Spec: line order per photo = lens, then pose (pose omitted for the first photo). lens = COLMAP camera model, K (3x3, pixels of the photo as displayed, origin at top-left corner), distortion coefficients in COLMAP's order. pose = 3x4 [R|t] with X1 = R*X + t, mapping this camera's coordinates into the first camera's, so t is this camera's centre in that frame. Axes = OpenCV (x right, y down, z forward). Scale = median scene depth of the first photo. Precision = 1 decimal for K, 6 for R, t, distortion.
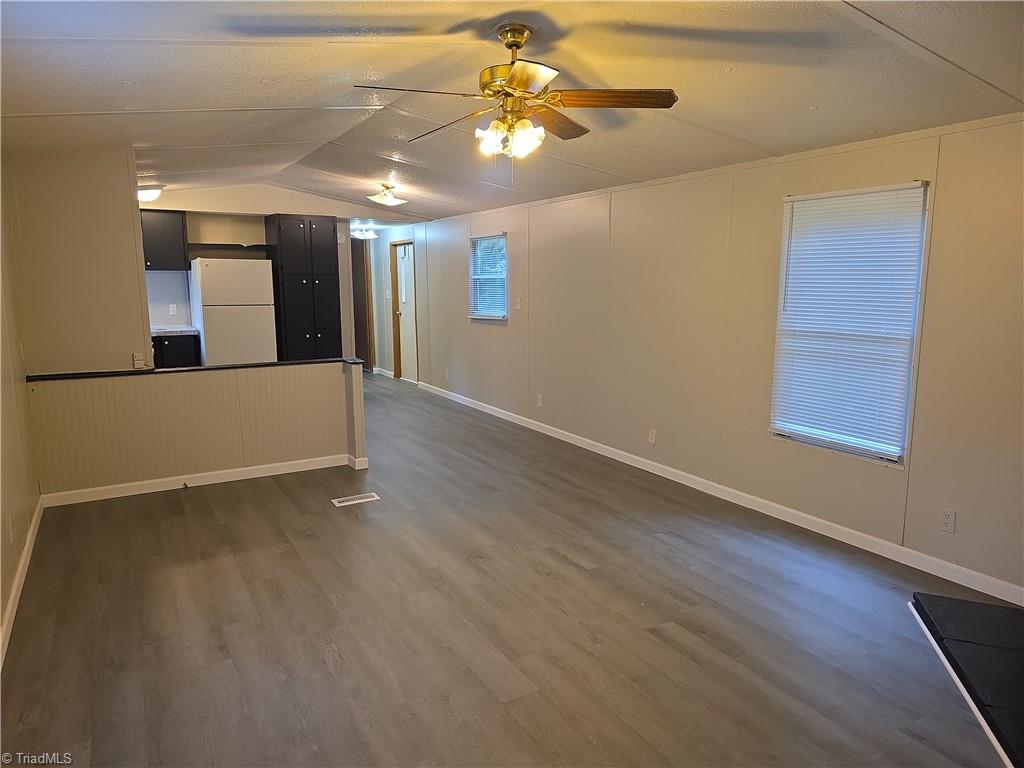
lens RADIAL K [[693.6, 0, 508.4], [0, 693.6, 386.1], [0, 0, 1]] dist [0.068629, -0.051946]
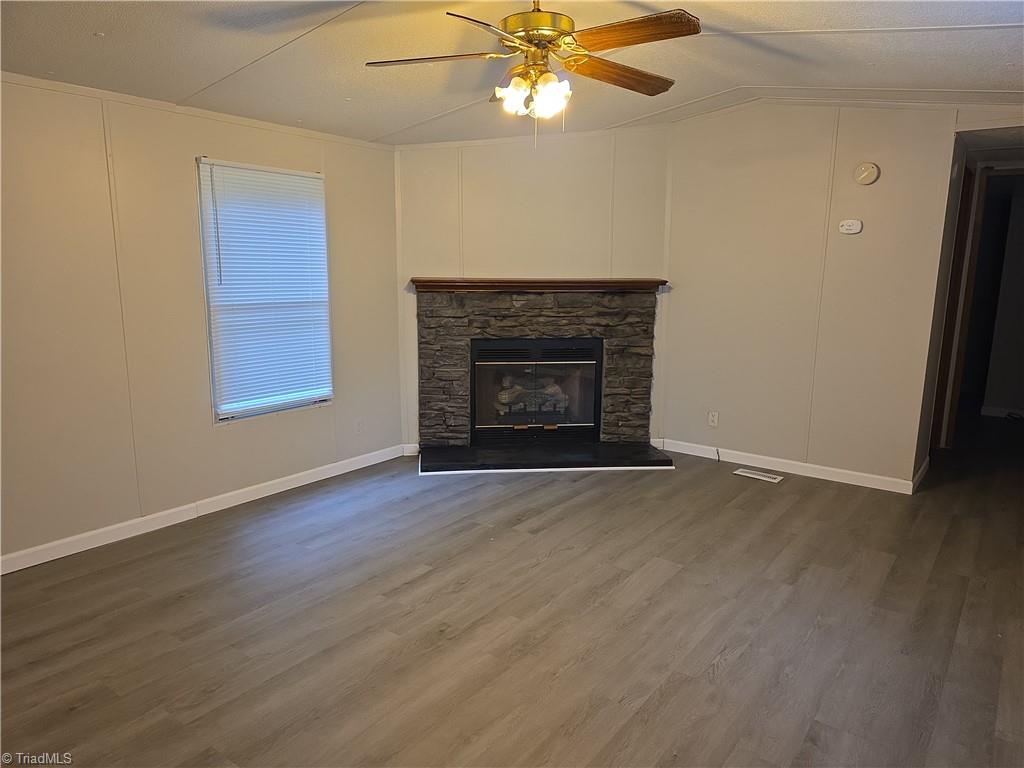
lens RADIAL K [[693.6, 0, 508.4], [0, 693.6, 386.1], [0, 0, 1]] dist [0.068629, -0.051946]
pose [[-0.400691, -0.170755, 0.900161, -0.801625], [0.127049, 0.962633, 0.239159, -0.198734], [-0.907362, 0.210194, -0.364023, 1.336259]]
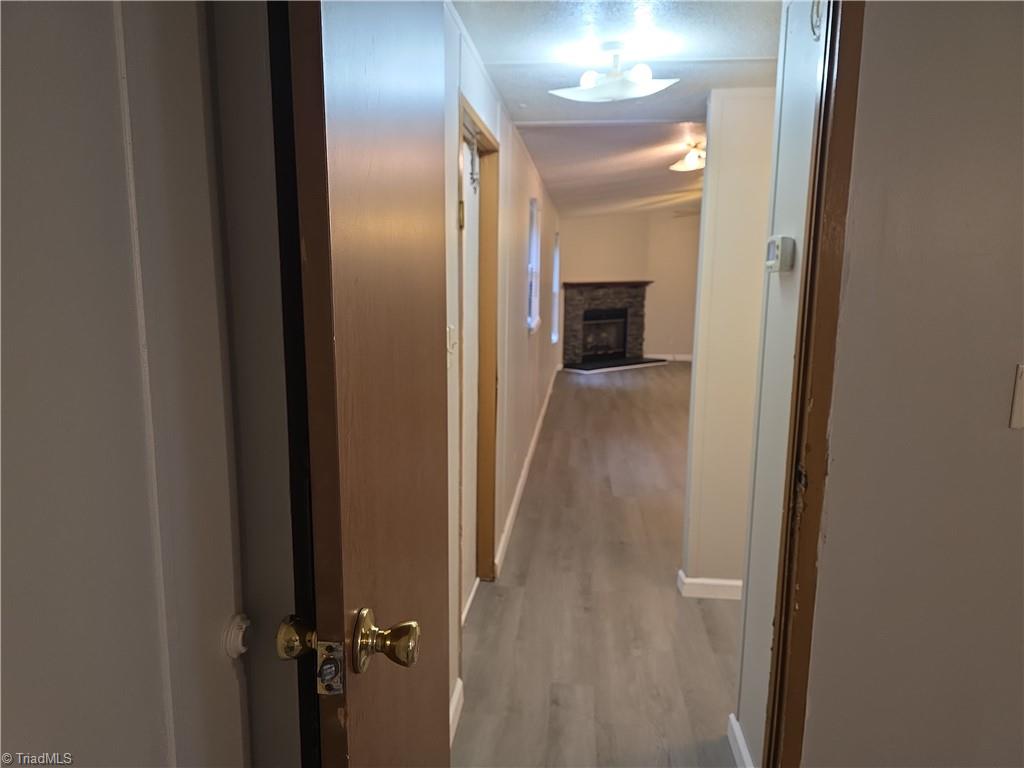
lens RADIAL K [[693.6, 0, 508.4], [0, 693.6, 386.1], [0, 0, 1]] dist [0.068629, -0.051946]
pose [[-0.812114, -0.094853, 0.575738, -0.977198], [0.088838, 0.955096, 0.282663, -0.561871], [-0.576697, 0.280702, -0.767221, 3.683004]]
